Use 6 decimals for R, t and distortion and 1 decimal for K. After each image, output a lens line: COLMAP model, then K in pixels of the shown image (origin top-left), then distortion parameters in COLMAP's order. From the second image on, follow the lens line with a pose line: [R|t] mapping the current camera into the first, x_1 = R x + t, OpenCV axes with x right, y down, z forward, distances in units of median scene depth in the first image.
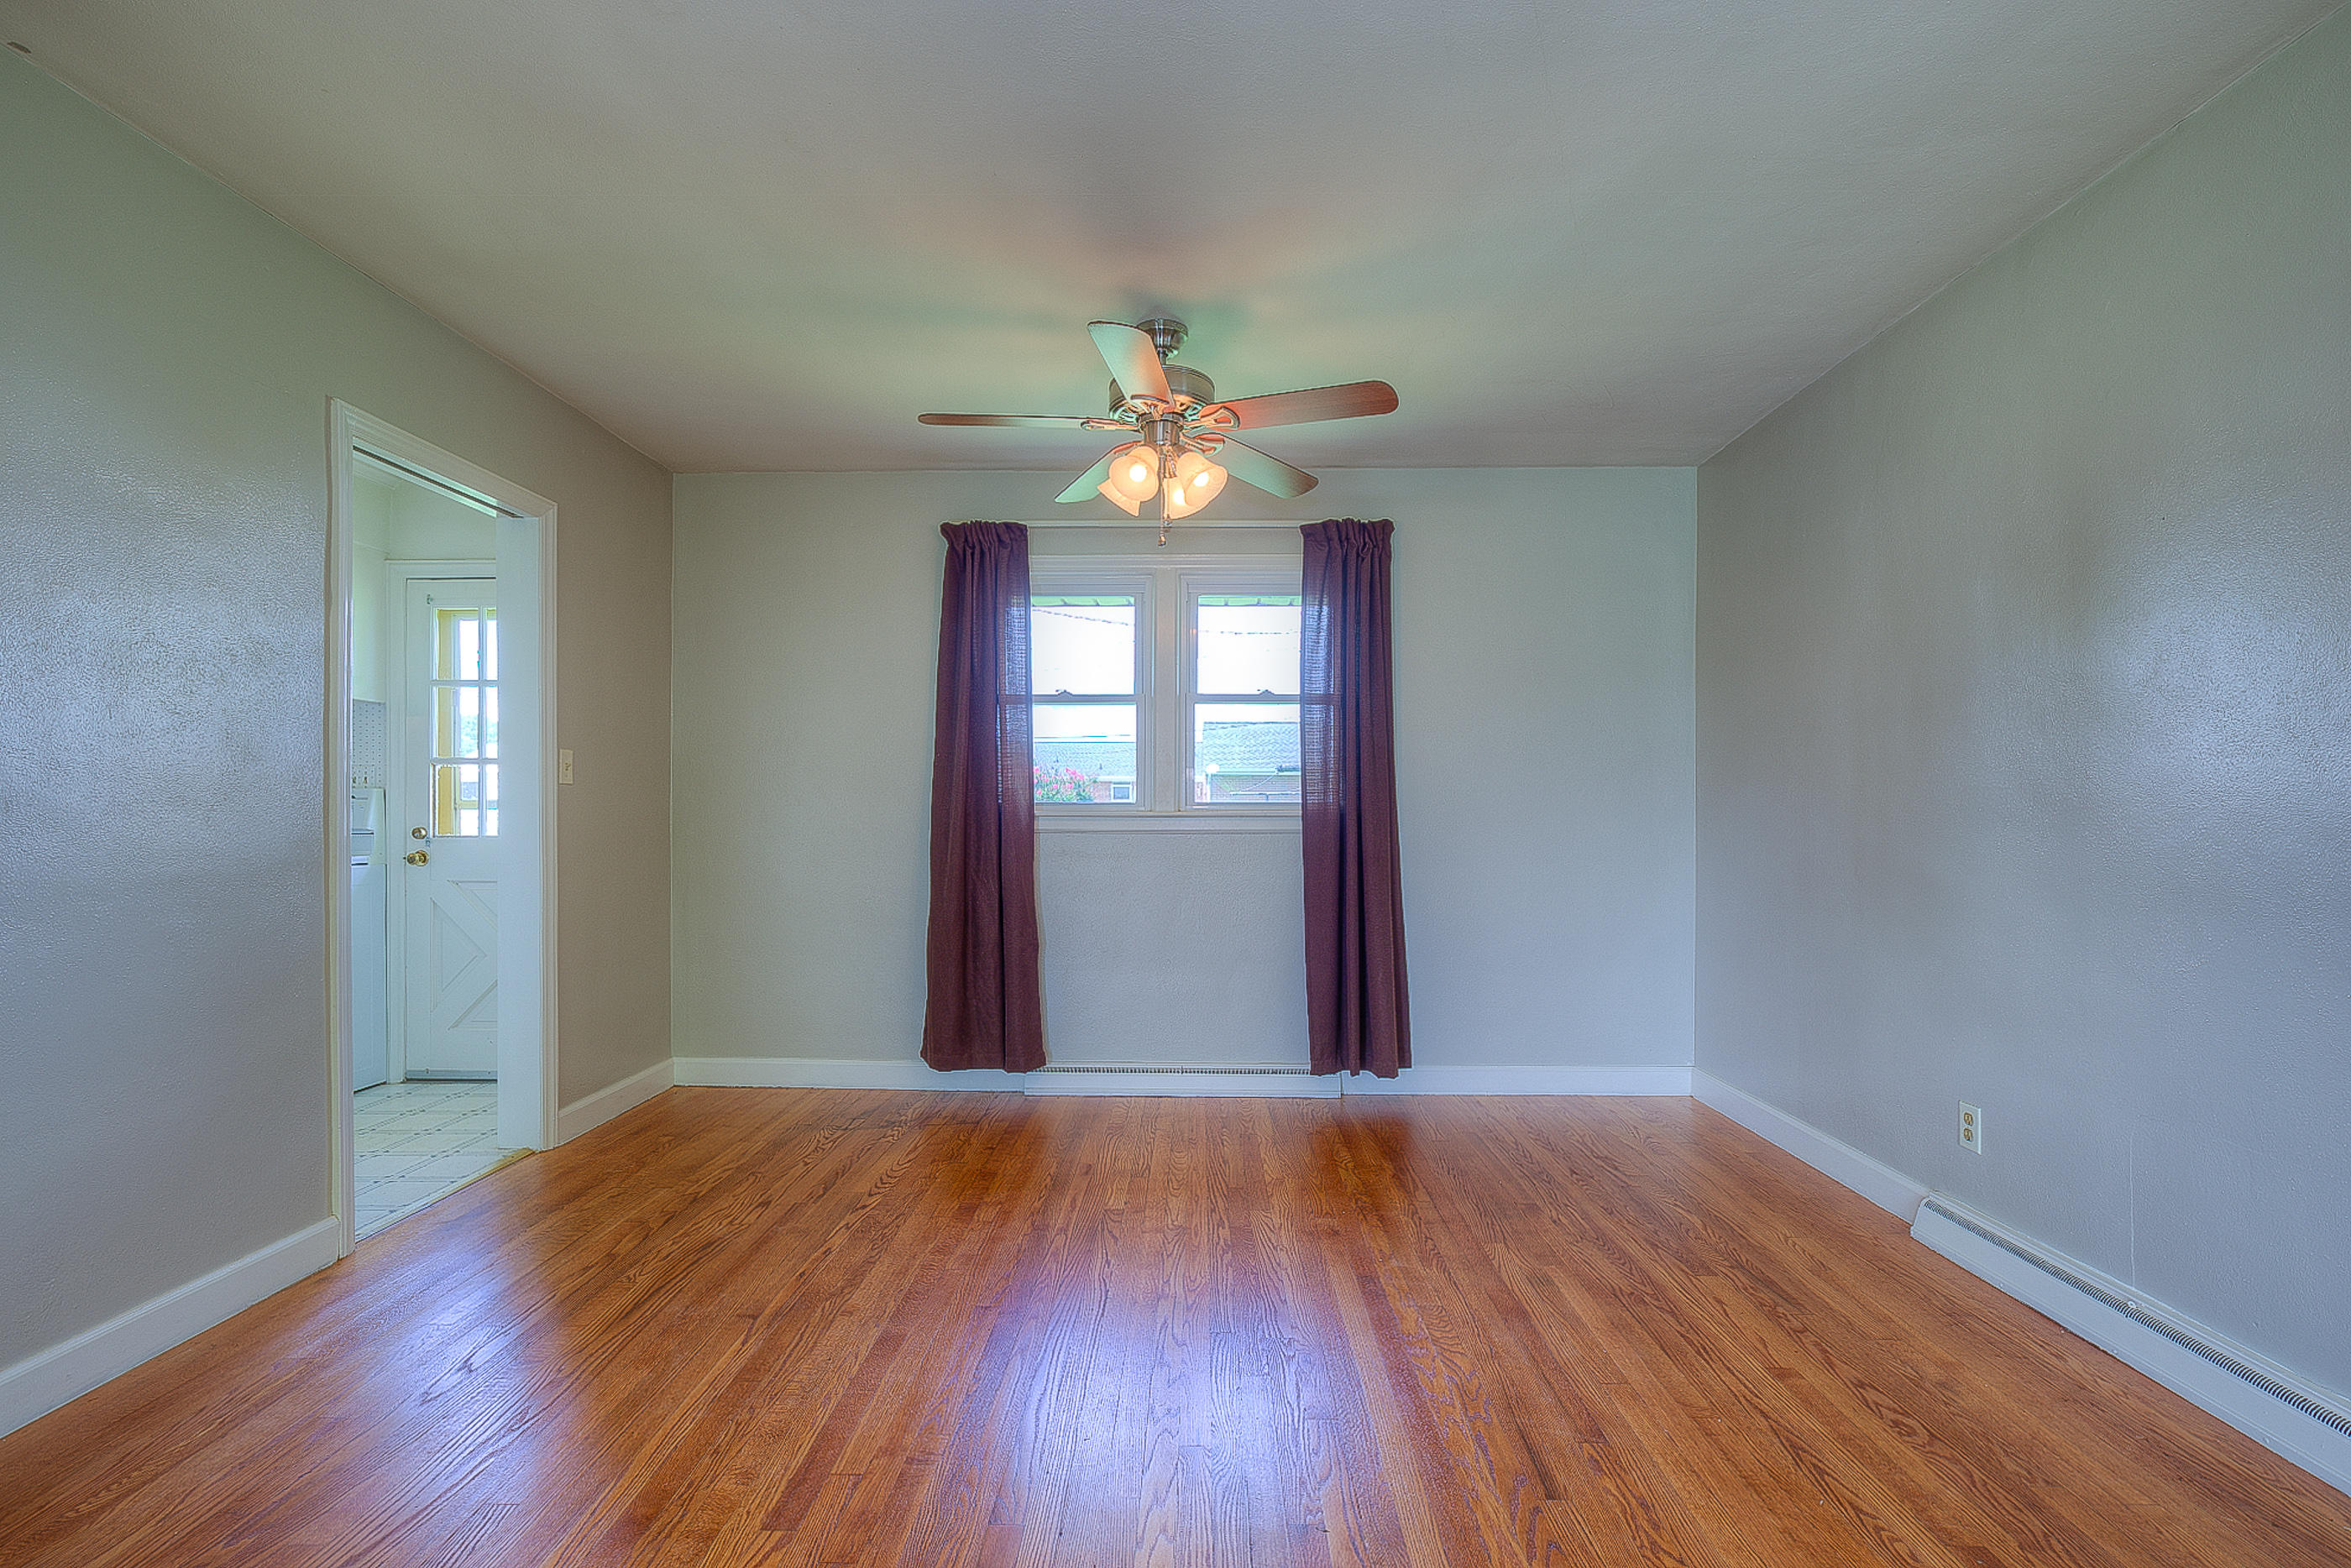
lens RADIAL K [[1057.9, 0, 1173.0], [0, 1057.9, 814.7], [0, 0, 1]] dist [-0.002158, 0.000947]
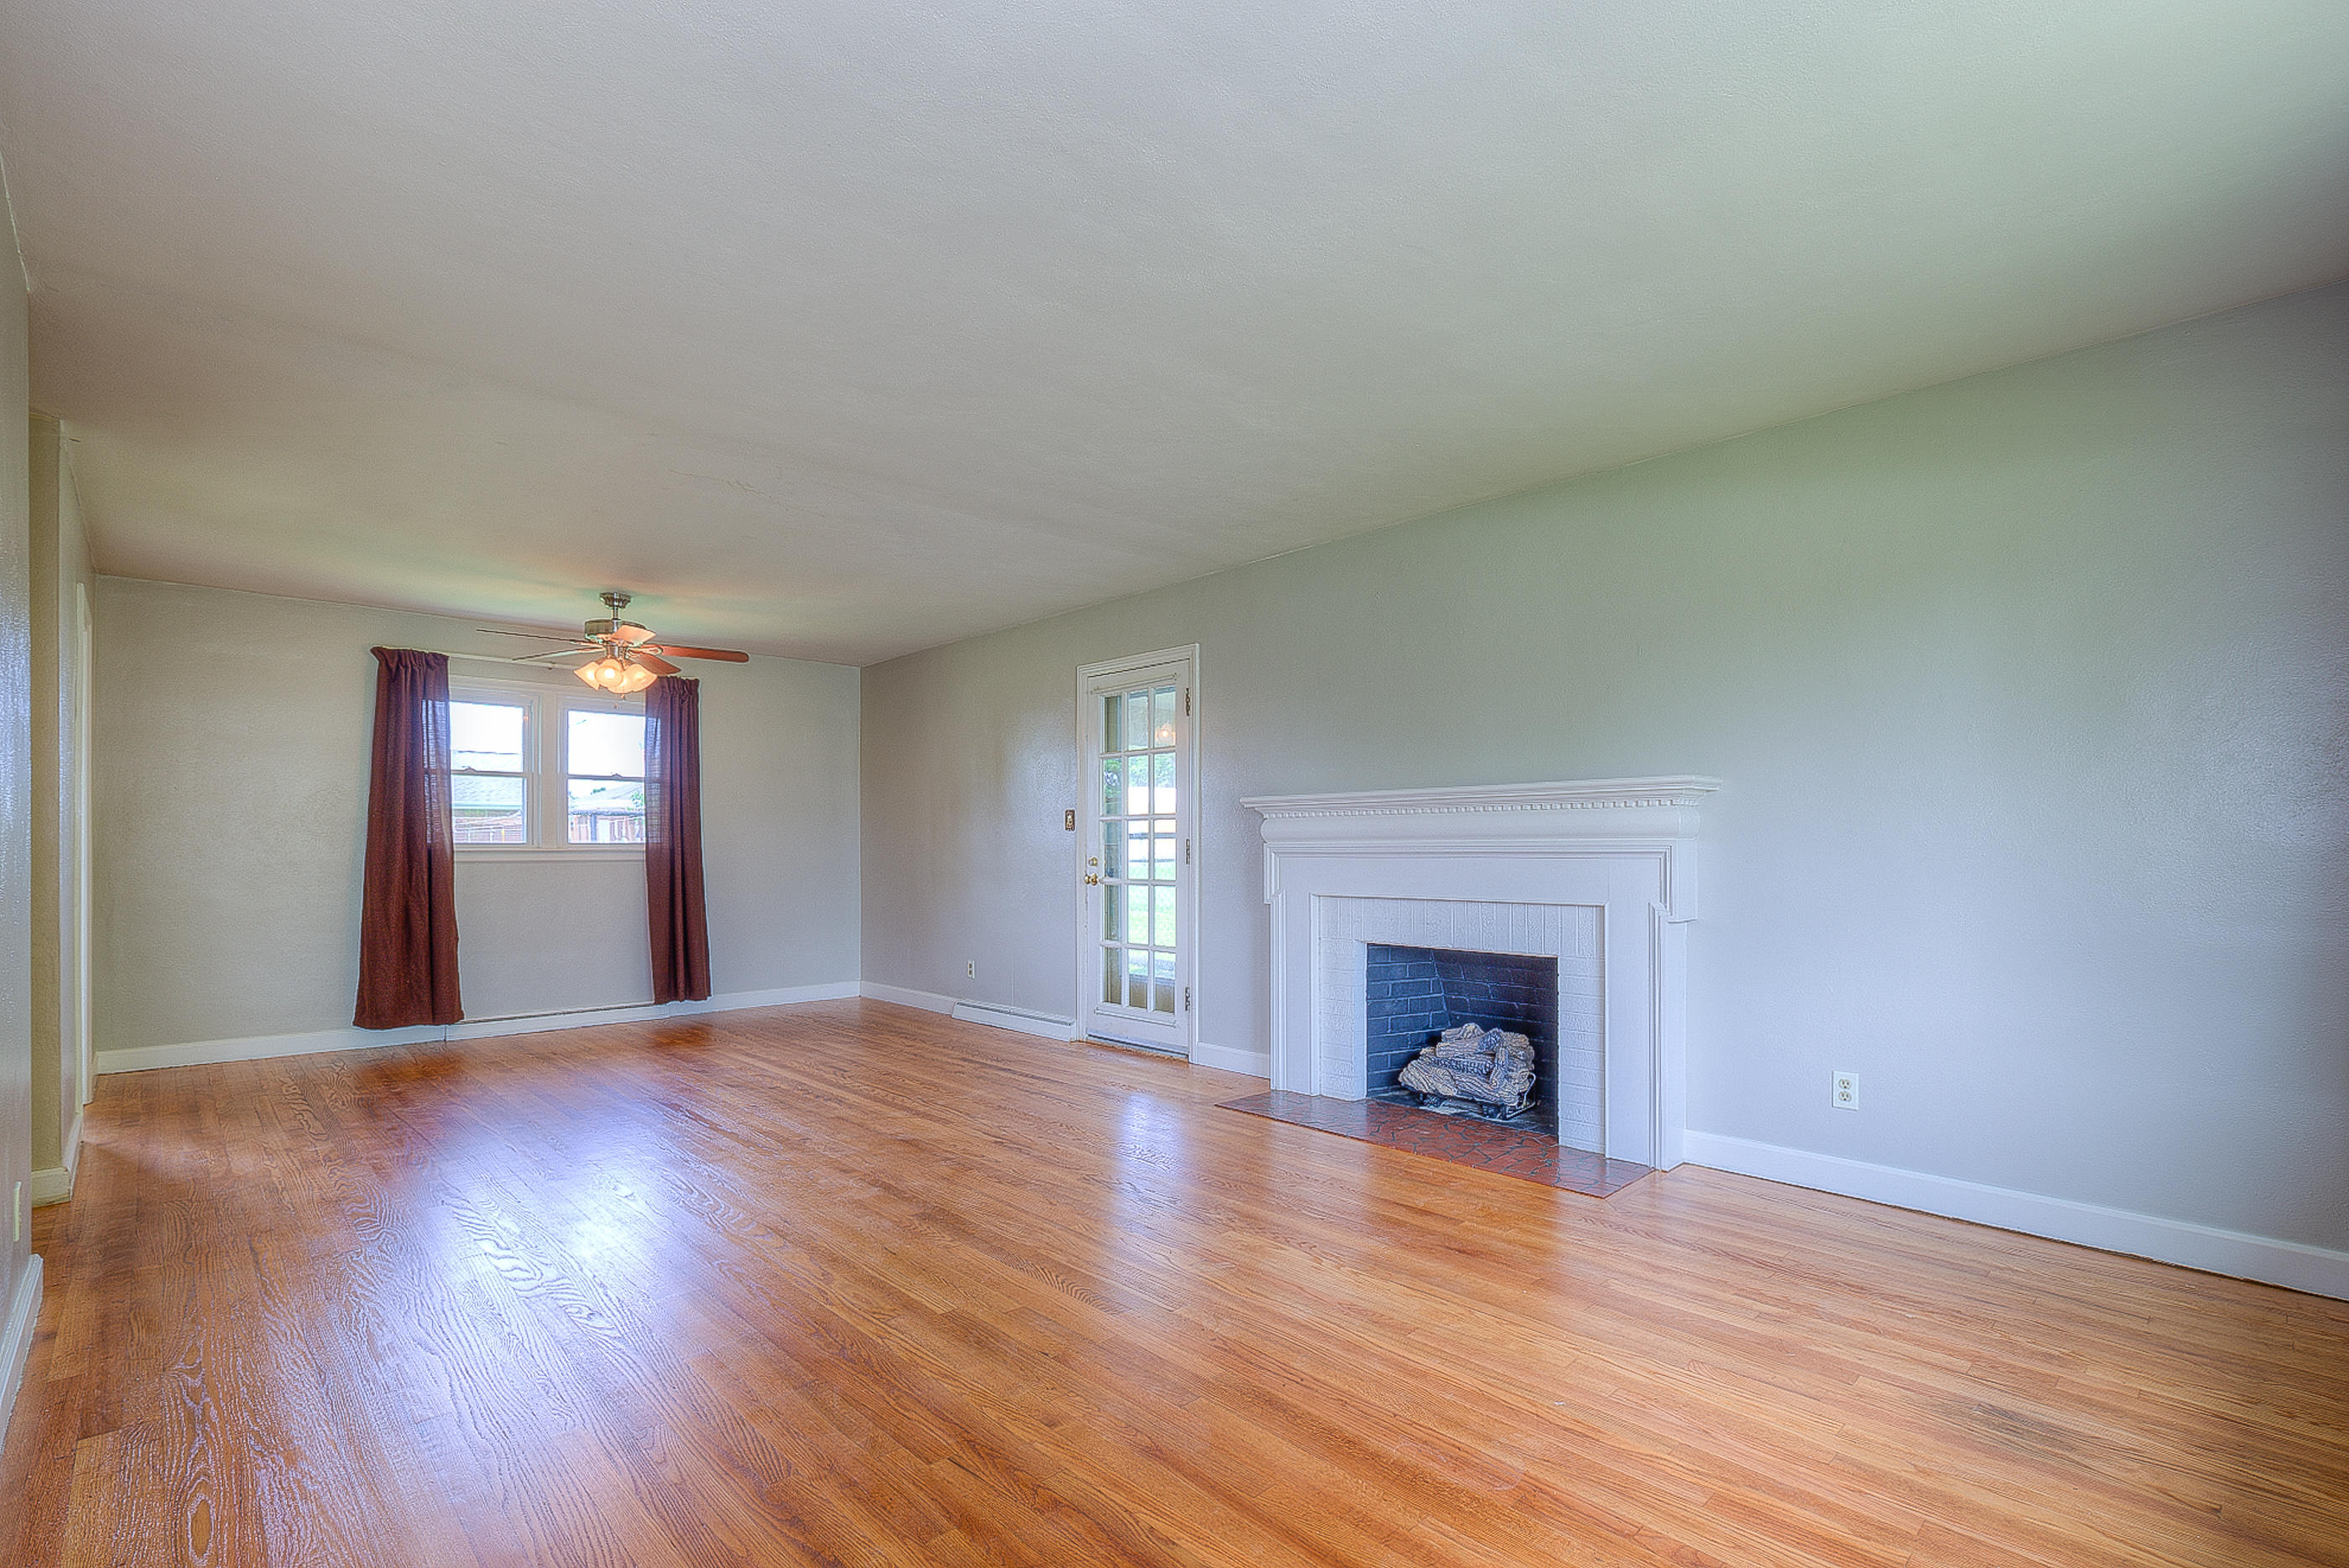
lens RADIAL K [[1072.9, 0, 1174.6], [0, 1072.9, 841.5], [0, 0, 1]] dist [-0.002232, 0.000064]
pose [[0.712314, 0.000990, 0.701861, -0.468501], [0.006700, 0.999944, -0.008211, 0.005318], [-0.701829, 0.010551, 0.712267, -0.783990]]
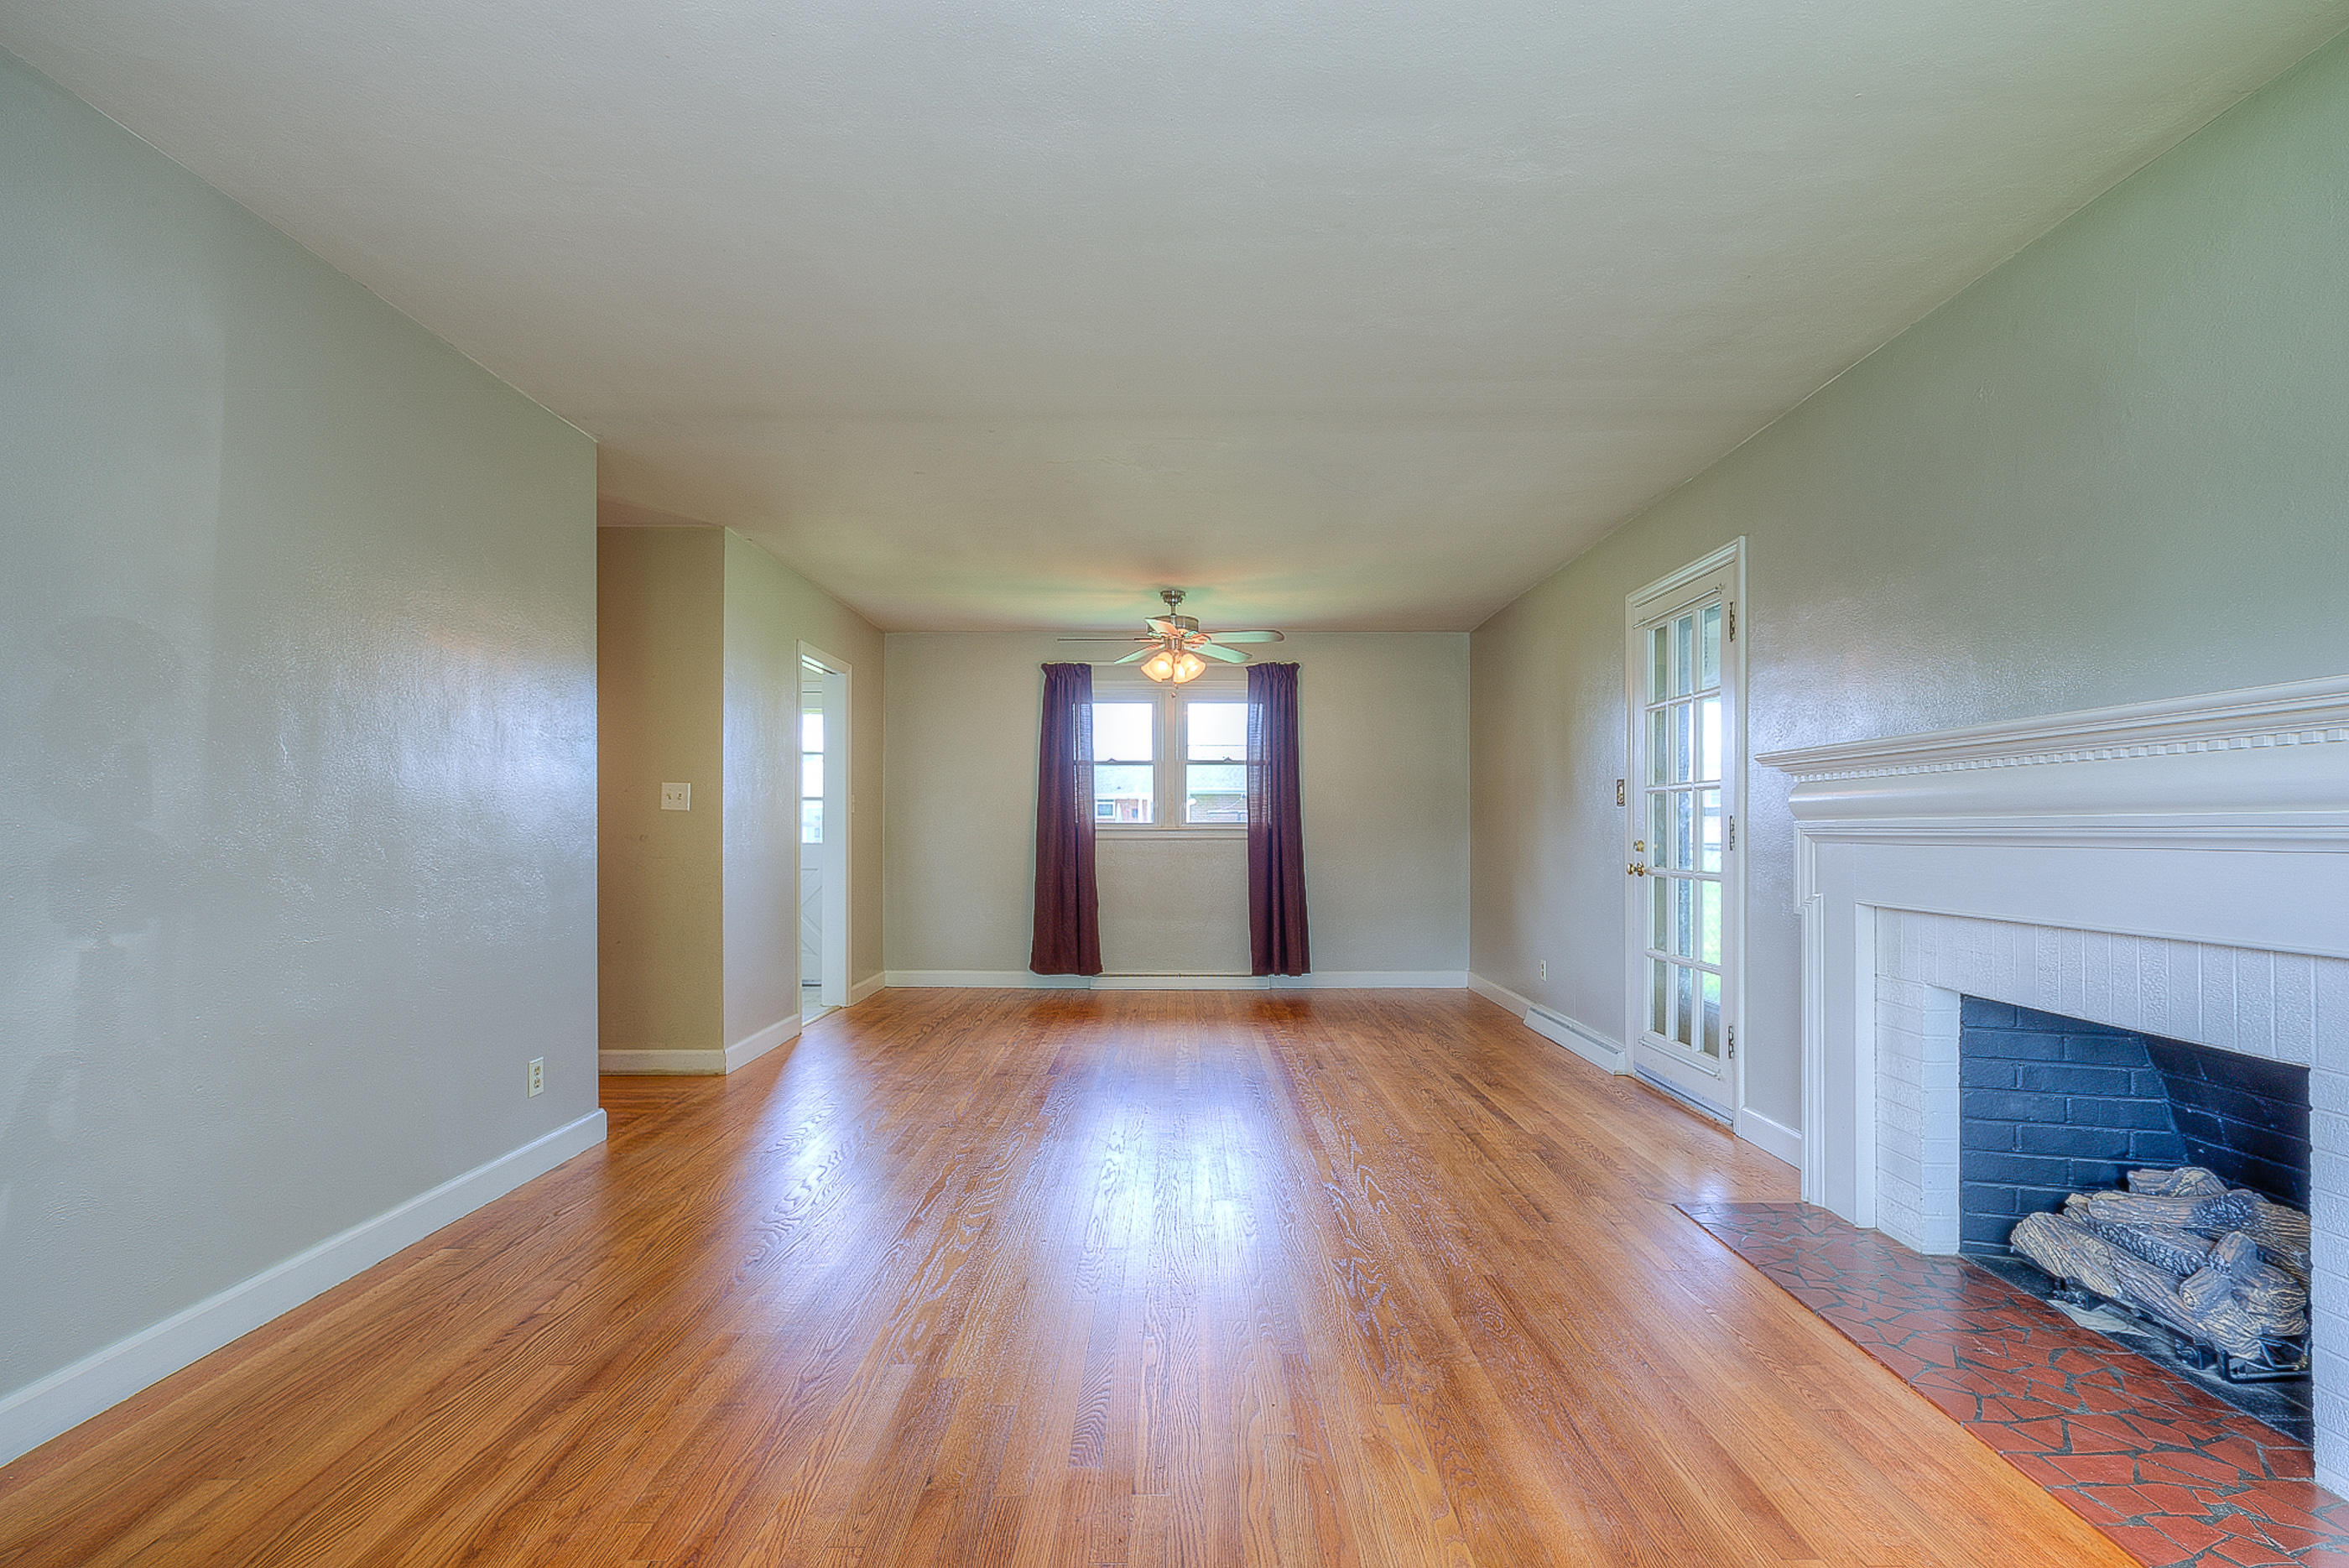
lens RADIAL K [[1062.8, 0, 1172.1], [0, 1062.8, 818.6], [0, 0, 1]] dist [-0.001507, 0.002424]
pose [[0.999794, -0.001848, 0.020217, -0.040009], [0.002113, 0.999912, -0.013119, 0.005174], [-0.020191, 0.013159, 0.999710, -0.768377]]
